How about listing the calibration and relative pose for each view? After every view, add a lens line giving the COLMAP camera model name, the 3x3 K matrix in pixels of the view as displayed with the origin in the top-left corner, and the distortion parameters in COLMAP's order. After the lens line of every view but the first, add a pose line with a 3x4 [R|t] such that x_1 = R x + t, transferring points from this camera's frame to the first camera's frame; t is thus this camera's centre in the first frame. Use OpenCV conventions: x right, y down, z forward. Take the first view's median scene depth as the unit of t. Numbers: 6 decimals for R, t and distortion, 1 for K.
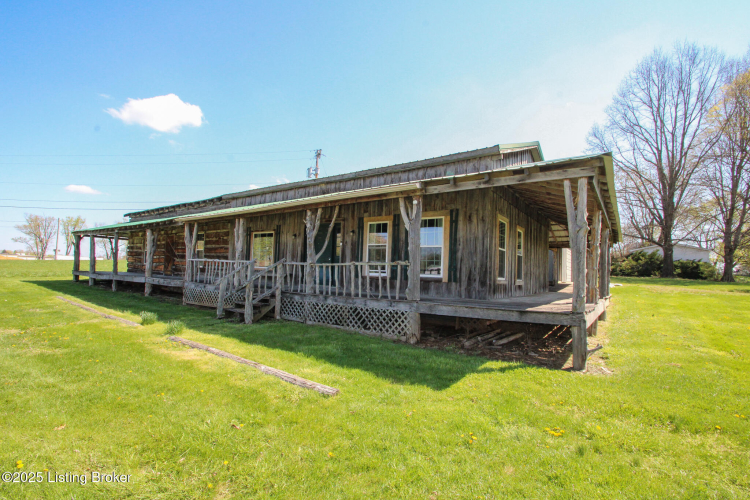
lens RADIAL K [[361.5, 0, 375.0], [0, 361.5, 250.0], [0, 0, 1]] dist [-0.002867, -0.000415]
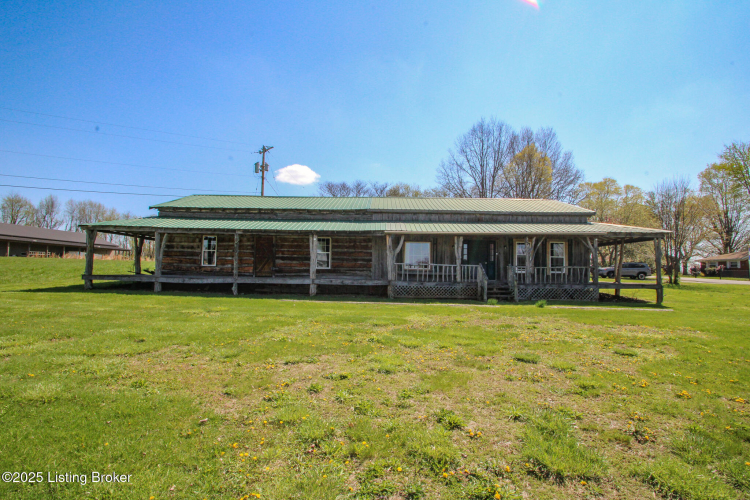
lens RADIAL K [[361.5, 0, 375.0], [0, 361.5, 250.0], [0, 0, 1]] dist [-0.002867, -0.000415]
pose [[0.818029, 0.007379, 0.575129, -2.095213], [-0.025107, 0.999423, 0.022888, -0.081322], [-0.574629, -0.033163, 0.817742, -0.031127]]
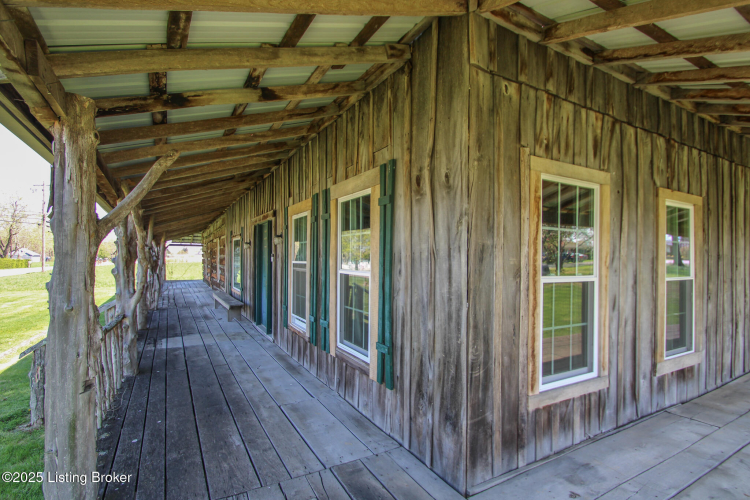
lens RADIAL K [[383.2, 0, 373.3], [0, 383.2, 262.3], [0, 0, 1]] dist [-0.000964, -0.000183]
pose [[0.927291, -0.036307, -0.372577, 0.326786], [0.061231, 0.996592, 0.055280, -0.042355], [0.369300, -0.074074, 0.926353, 0.657928]]
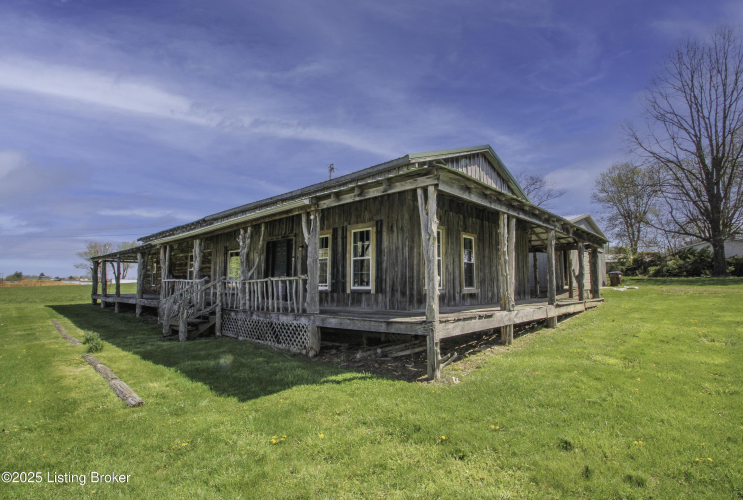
lens RADIAL K [[368.2, 0, 371.5], [0, 368.2, 250.0], [0, 0, 1]] dist [0.000859, -0.000448]
pose [[0.993890, -0.049639, -0.098581, 0.289800], [0.046600, 0.998372, -0.032900, 0.002057], [0.100054, 0.028105, 0.994585, -0.012981]]
